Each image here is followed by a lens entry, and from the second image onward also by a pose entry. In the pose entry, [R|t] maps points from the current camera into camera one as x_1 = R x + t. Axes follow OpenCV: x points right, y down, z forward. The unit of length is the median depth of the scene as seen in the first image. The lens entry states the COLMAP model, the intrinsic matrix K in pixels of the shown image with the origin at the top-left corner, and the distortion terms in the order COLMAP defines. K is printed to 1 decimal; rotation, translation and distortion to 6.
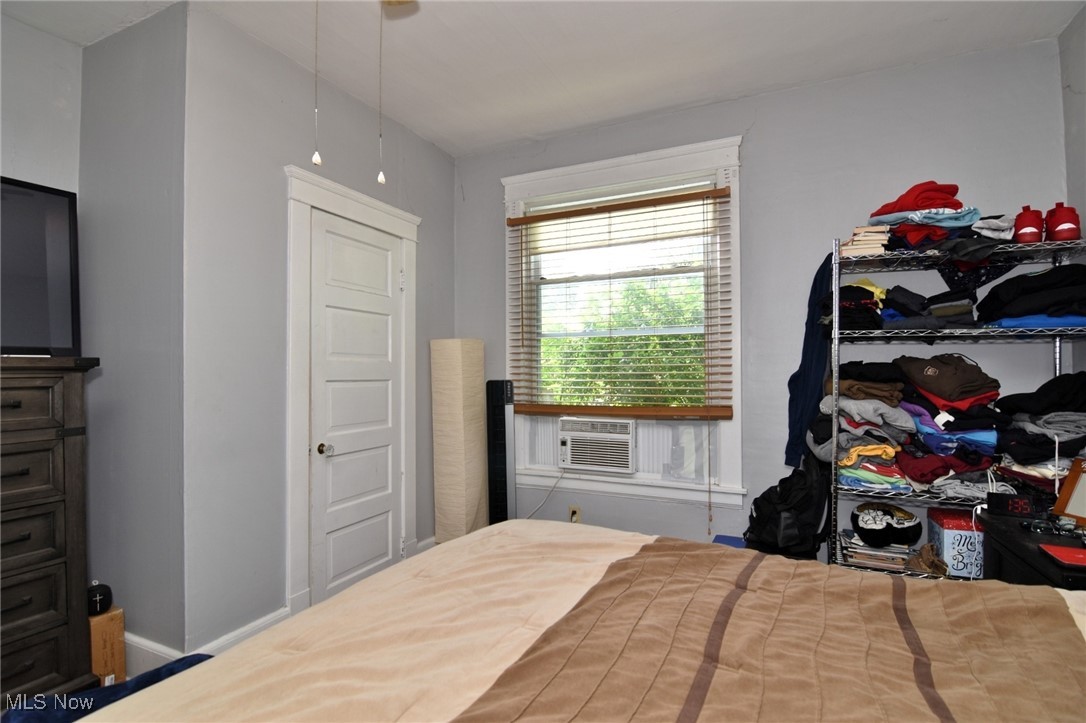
lens RADIAL K [[545.9, 0, 543.0], [0, 545.9, 361.5], [0, 0, 1]] dist [-0.002500, -0.010991]
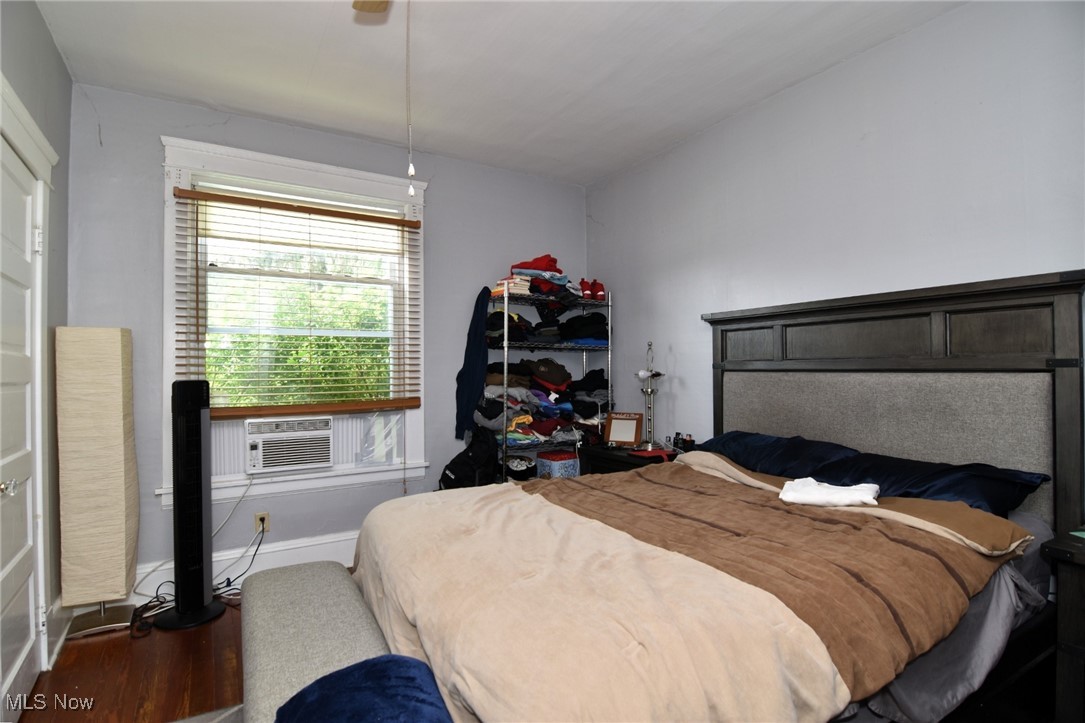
lens RADIAL K [[523.2, 0, 569.1], [0, 523.2, 363.2], [0, 0, 1]] dist [-0.023268, -0.000310]
pose [[0.519649, 0.008373, 0.854339, -0.520406], [-0.007093, 0.999960, -0.005486, 0.008158], [-0.854350, -0.003209, 0.519688, 0.092901]]
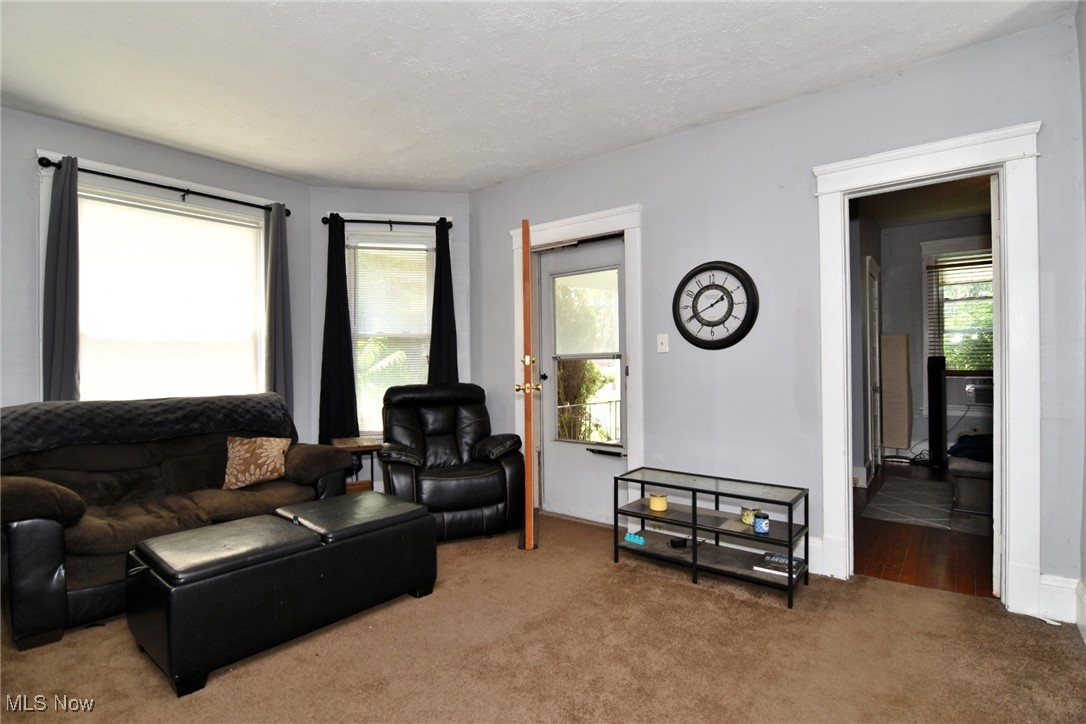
lens RADIAL K [[545.9, 0, 543.0], [0, 545.9, 362.0], [0, 0, 1]] dist [-0.002500, -0.010991]
pose [[0.973495, -0.004093, -0.228670, -1.090359], [0.005644, 0.999965, 0.006128, 0.039471], [0.228637, -0.007257, 0.973485, -1.261232]]
